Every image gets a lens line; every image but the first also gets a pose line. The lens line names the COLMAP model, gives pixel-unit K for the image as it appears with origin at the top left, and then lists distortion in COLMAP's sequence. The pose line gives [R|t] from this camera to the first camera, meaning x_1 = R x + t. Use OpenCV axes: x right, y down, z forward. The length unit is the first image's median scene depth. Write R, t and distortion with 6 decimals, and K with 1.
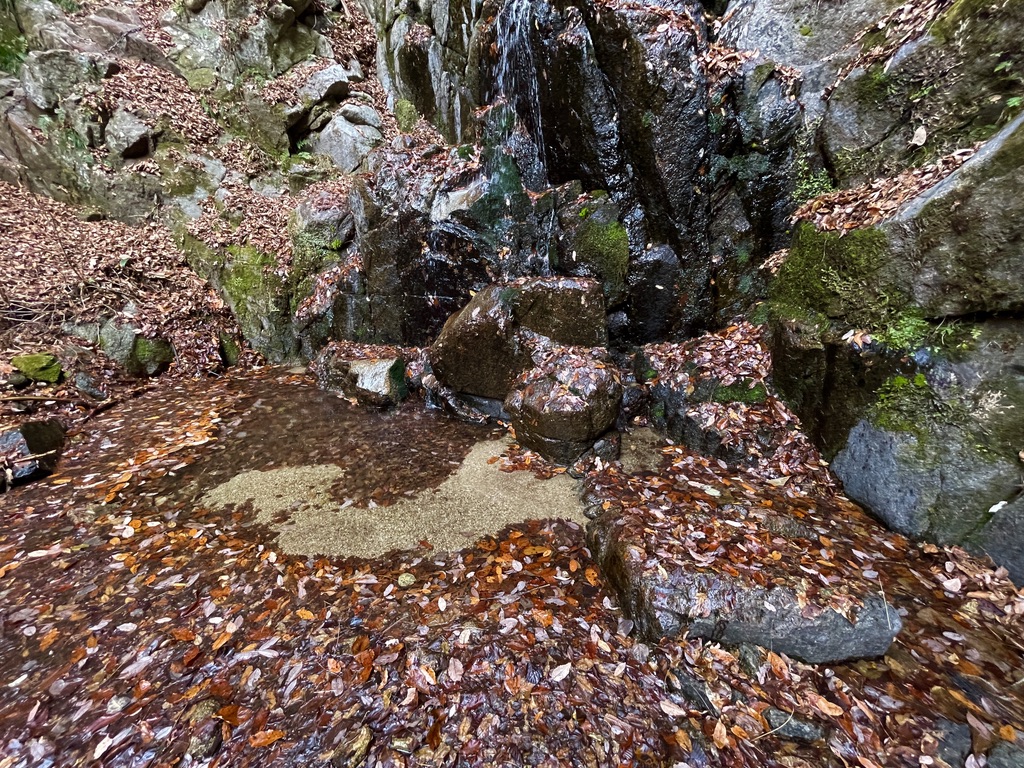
lens RADIAL K [[413.2, 0, 509.4], [0, 413.2, 381.6], [0, 0, 1]] dist [-0.003653, 0.000151]
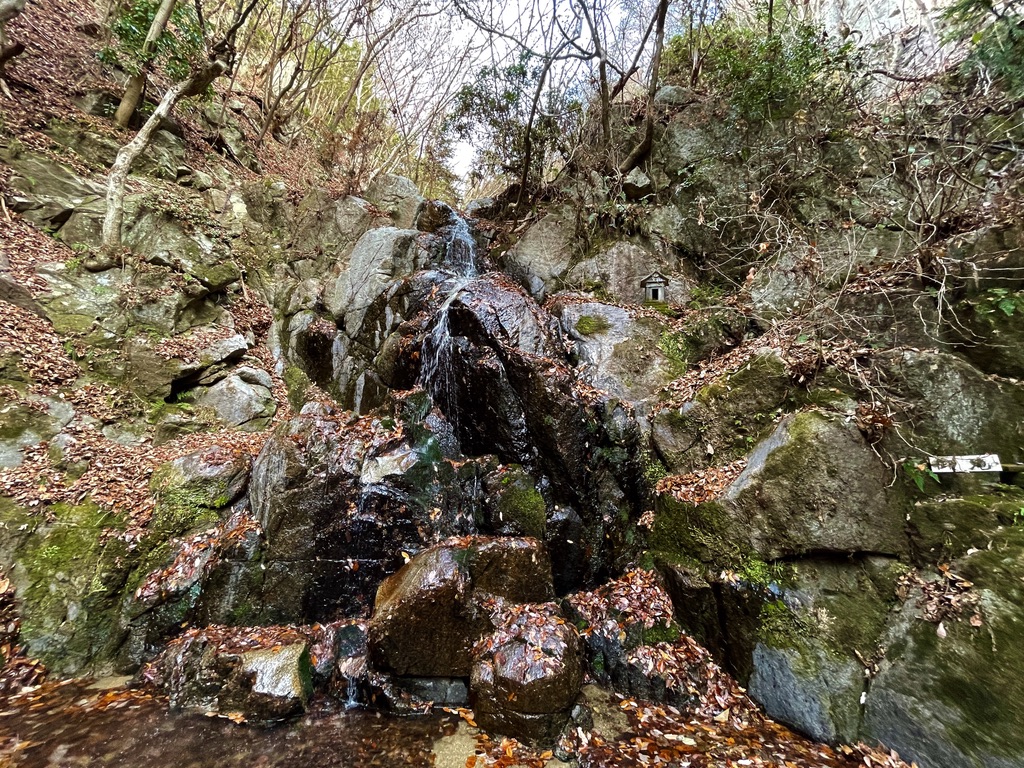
lens RADIAL K [[413.2, 0, 505.8], [0, 413.2, 381.9], [0, 0, 1]] dist [-0.003653, 0.000151]
pose [[0.901444, 0.119879, 0.415967, -0.353596], [0.123946, 0.849190, -0.513336, -0.027272], [-0.414773, 0.514301, 0.750638, -0.070883]]
